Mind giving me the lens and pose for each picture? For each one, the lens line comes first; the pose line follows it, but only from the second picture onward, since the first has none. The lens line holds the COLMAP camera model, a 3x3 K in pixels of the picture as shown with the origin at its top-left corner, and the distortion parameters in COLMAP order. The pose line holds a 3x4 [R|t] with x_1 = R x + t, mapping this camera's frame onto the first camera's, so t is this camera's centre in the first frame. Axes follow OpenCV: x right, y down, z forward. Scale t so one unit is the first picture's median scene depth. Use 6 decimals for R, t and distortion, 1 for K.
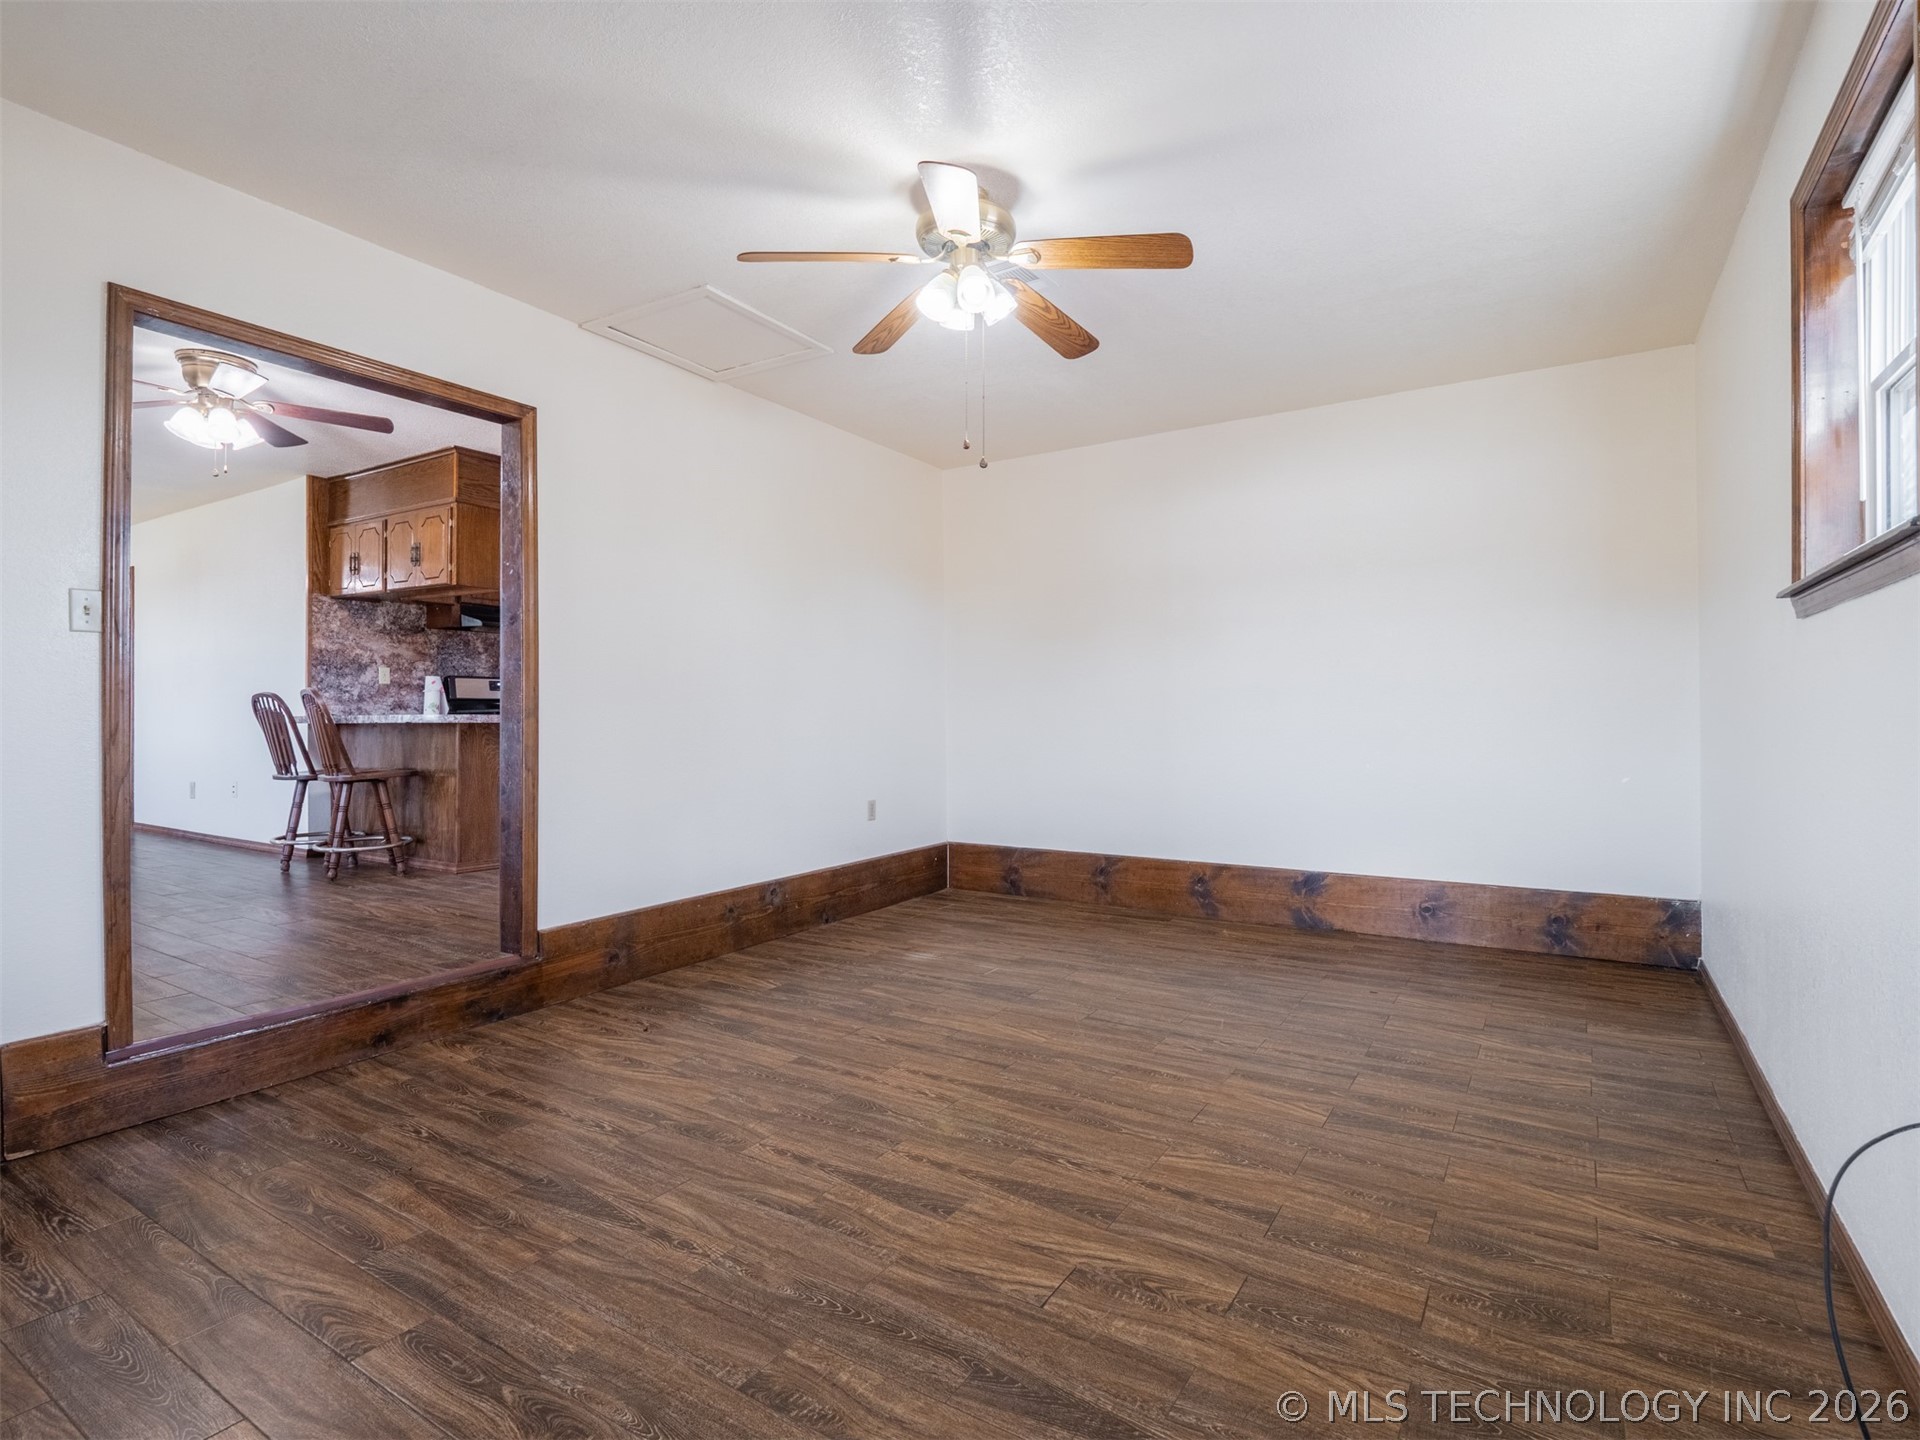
lens RADIAL K [[966.1, 0, 962.5], [0, 966.1, 715.3], [0, 0, 1]] dist [-0.001376, -0.012889]
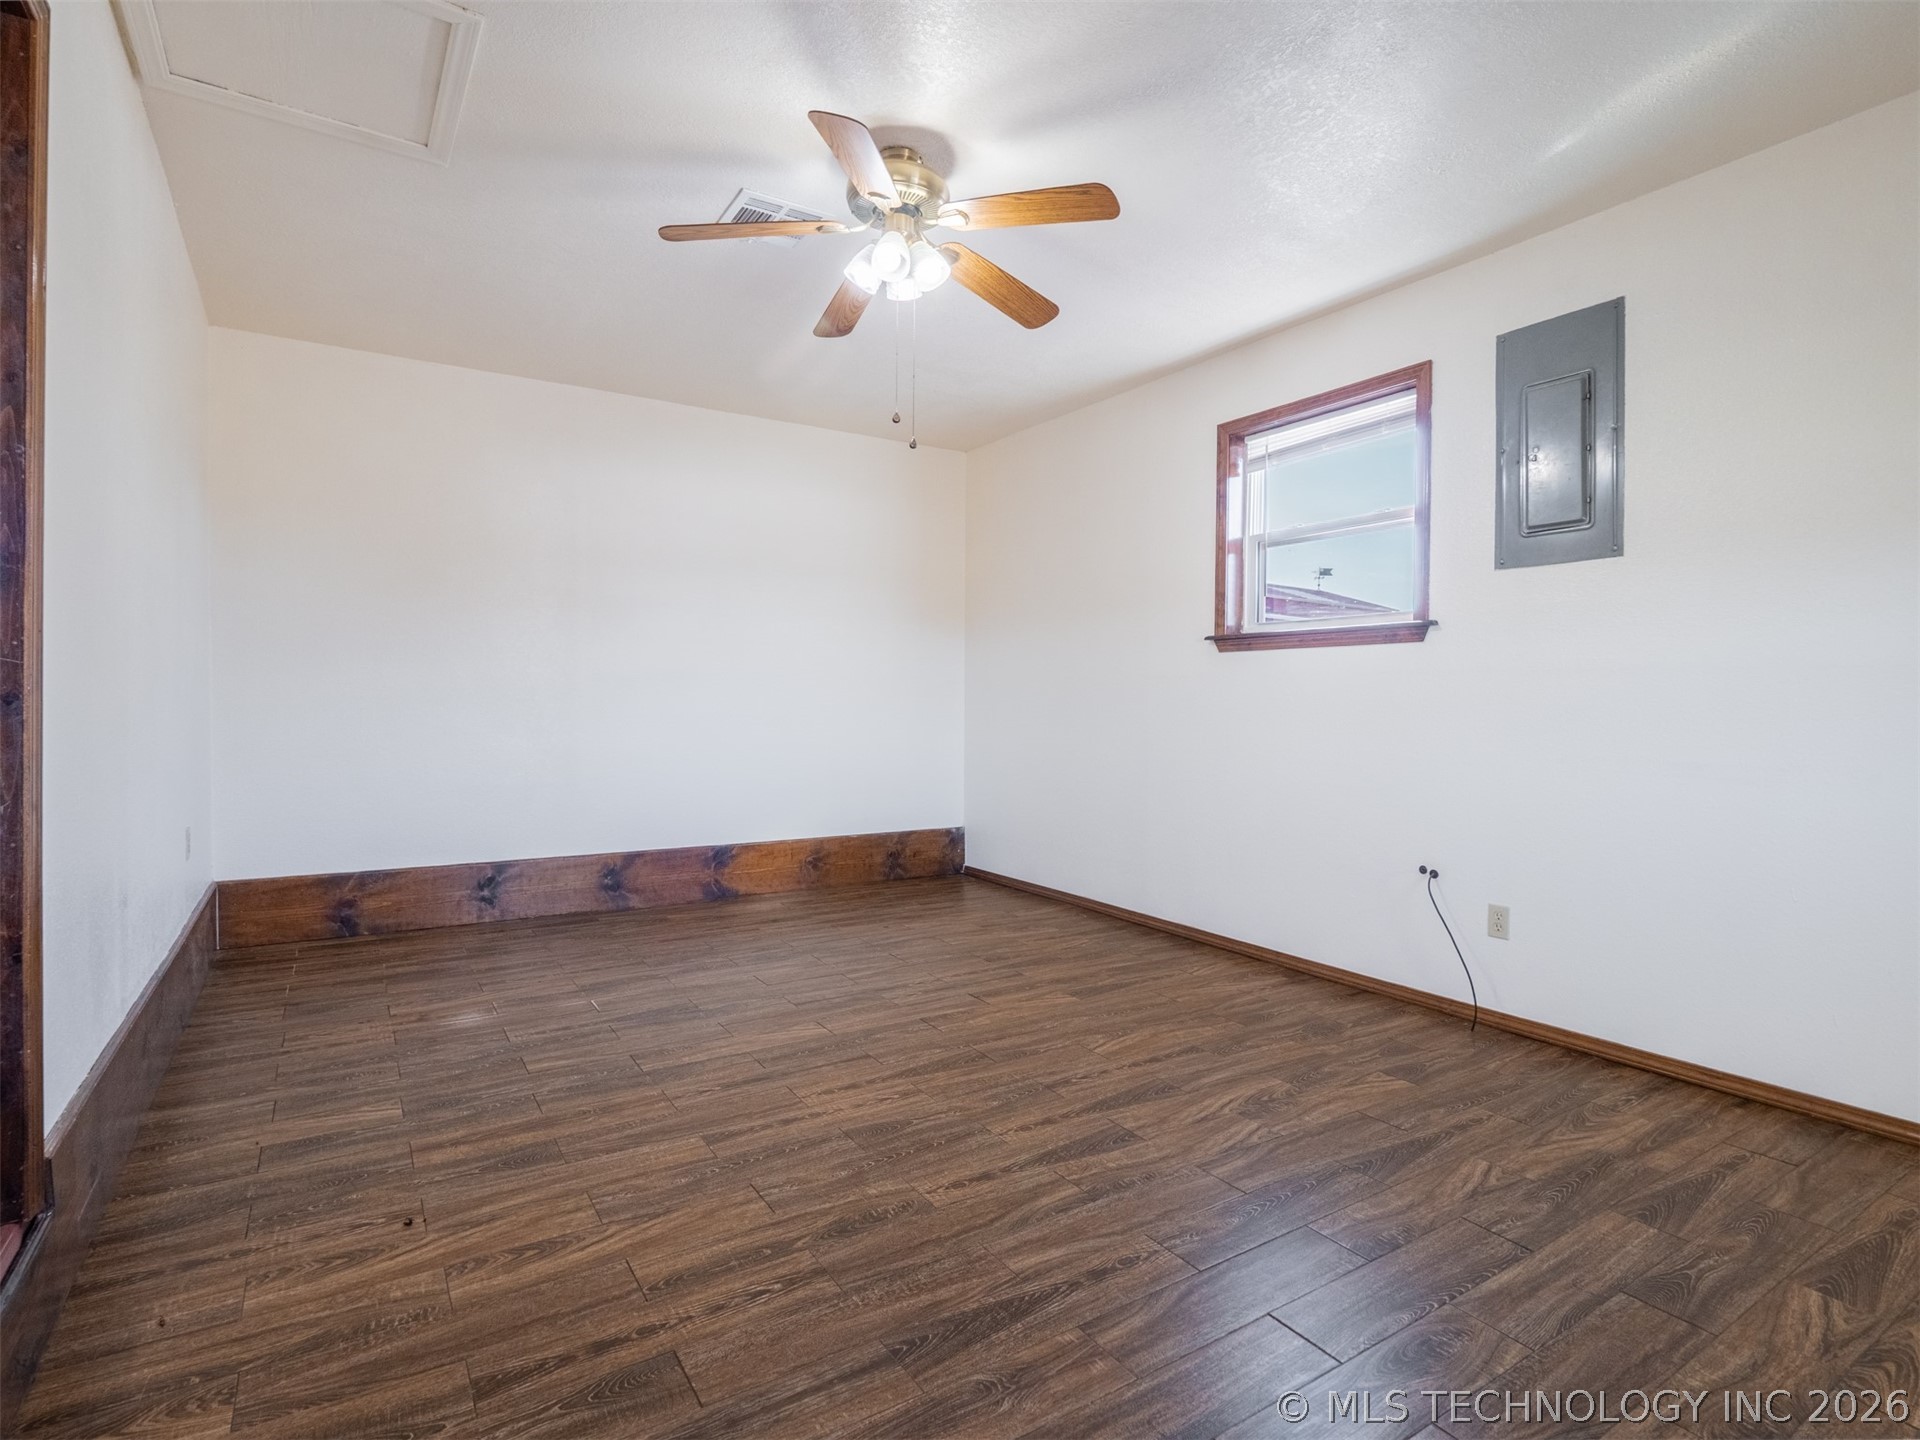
lens RADIAL K [[961.7, 0, 956.1], [0, 961.7, 715.2], [0, 0, 1]] dist [-0.002152, -0.010063]
pose [[0.425937, -0.005522, 0.904736, -0.818700], [-0.008924, 0.999907, 0.010304, 0.006245], [-0.904709, -0.012463, 0.425849, 0.517296]]
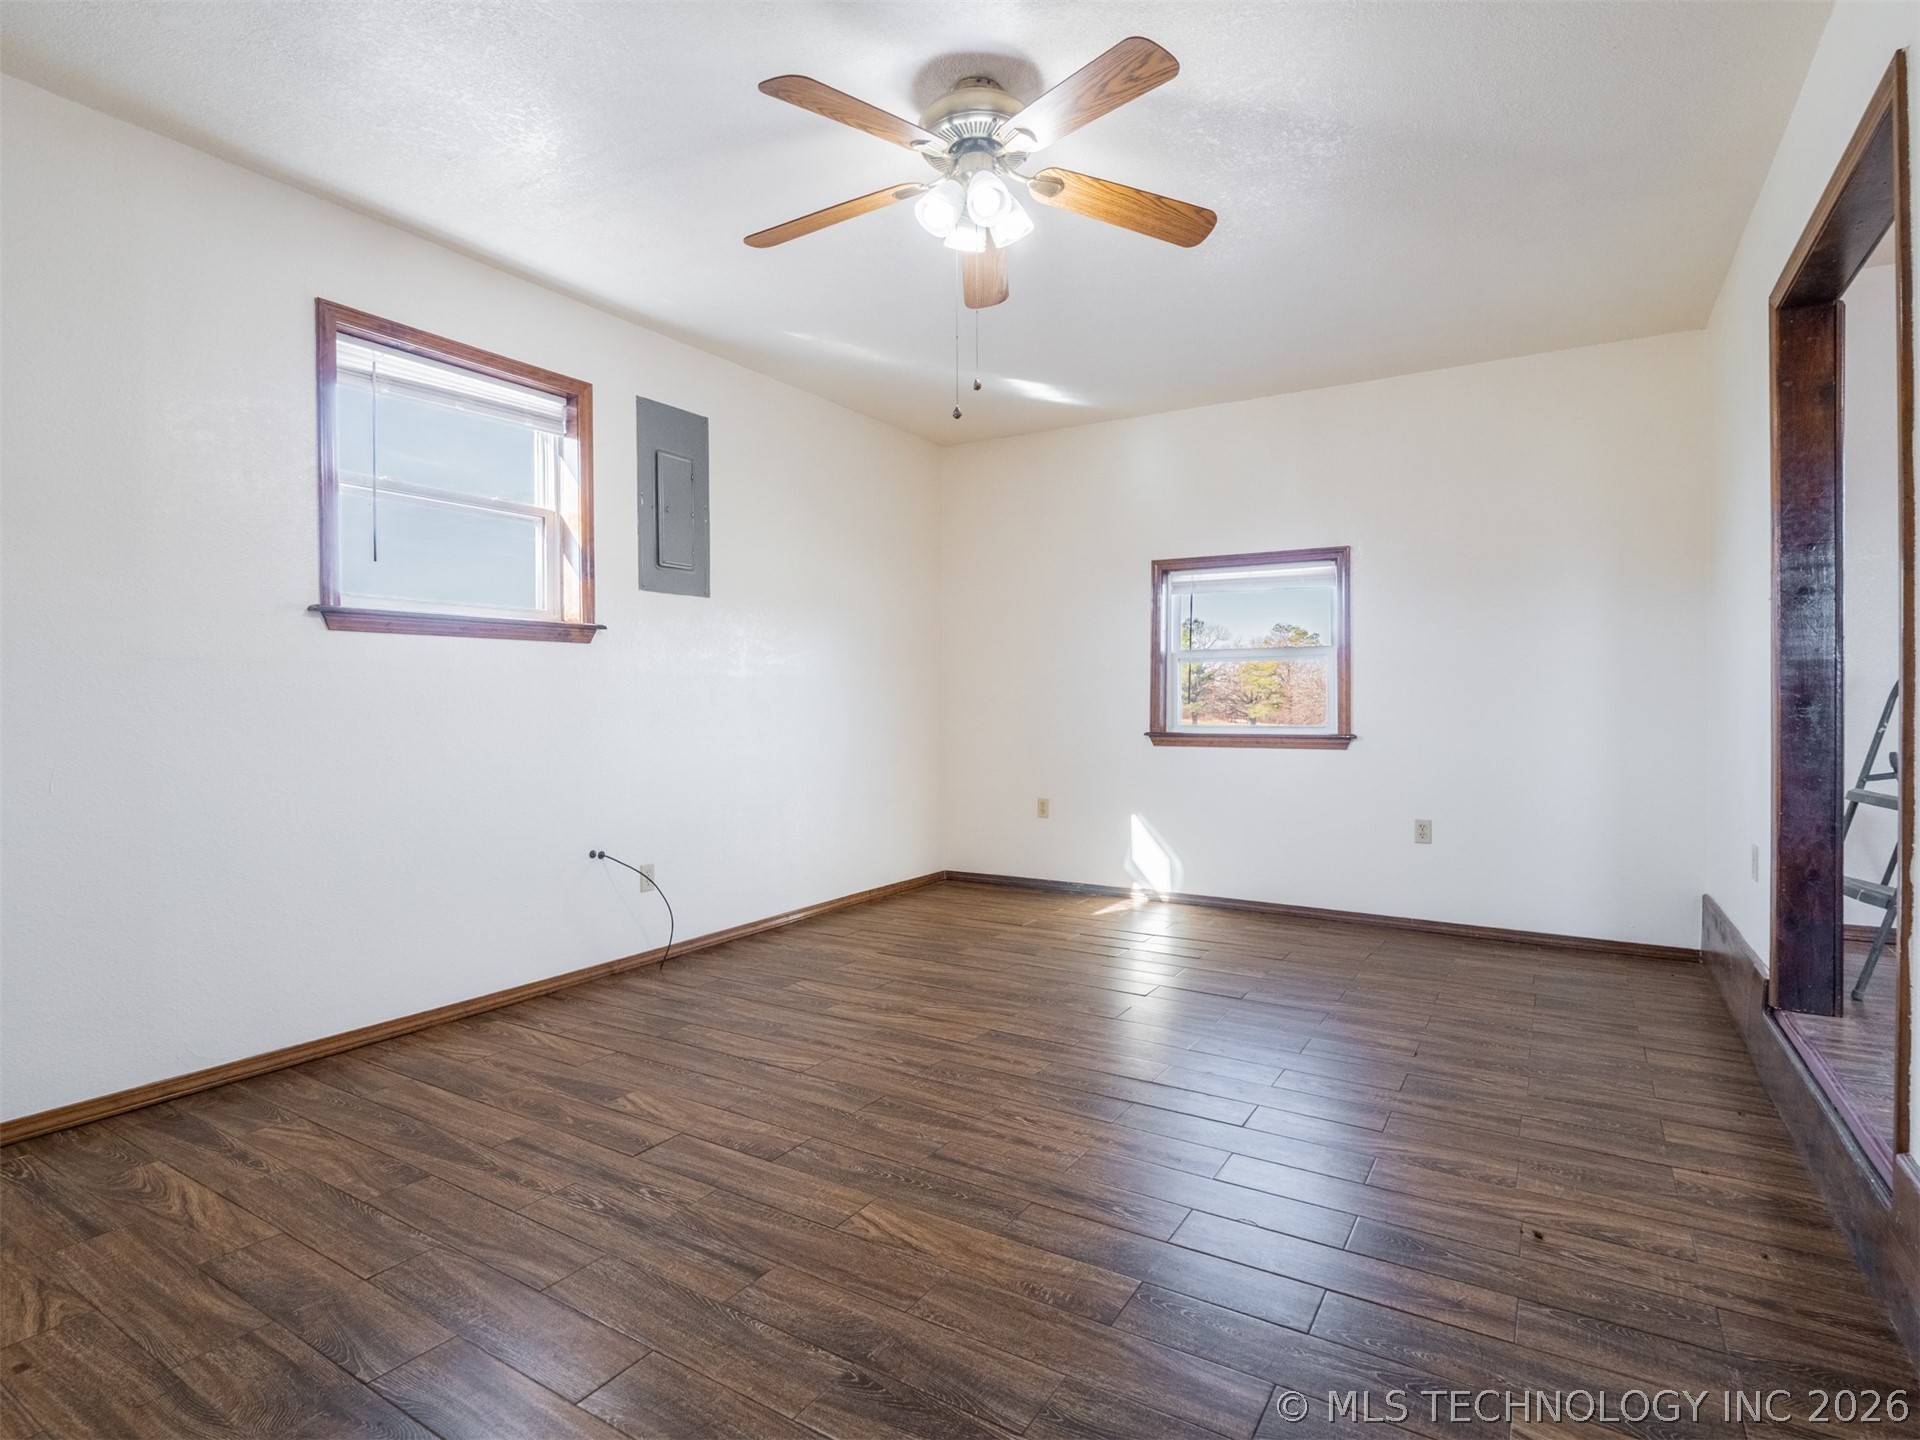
lens RADIAL K [[980.1, 0, 957.5], [0, 980.1, 703.7], [0, 0, 1]] dist [0.002106, -0.020634]
pose [[-0.999972, 0.006257, -0.004011, 0.025939], [0.006238, 0.999969, 0.004852, 0.000569], [0.004041, 0.004827, -0.999980, 1.816782]]
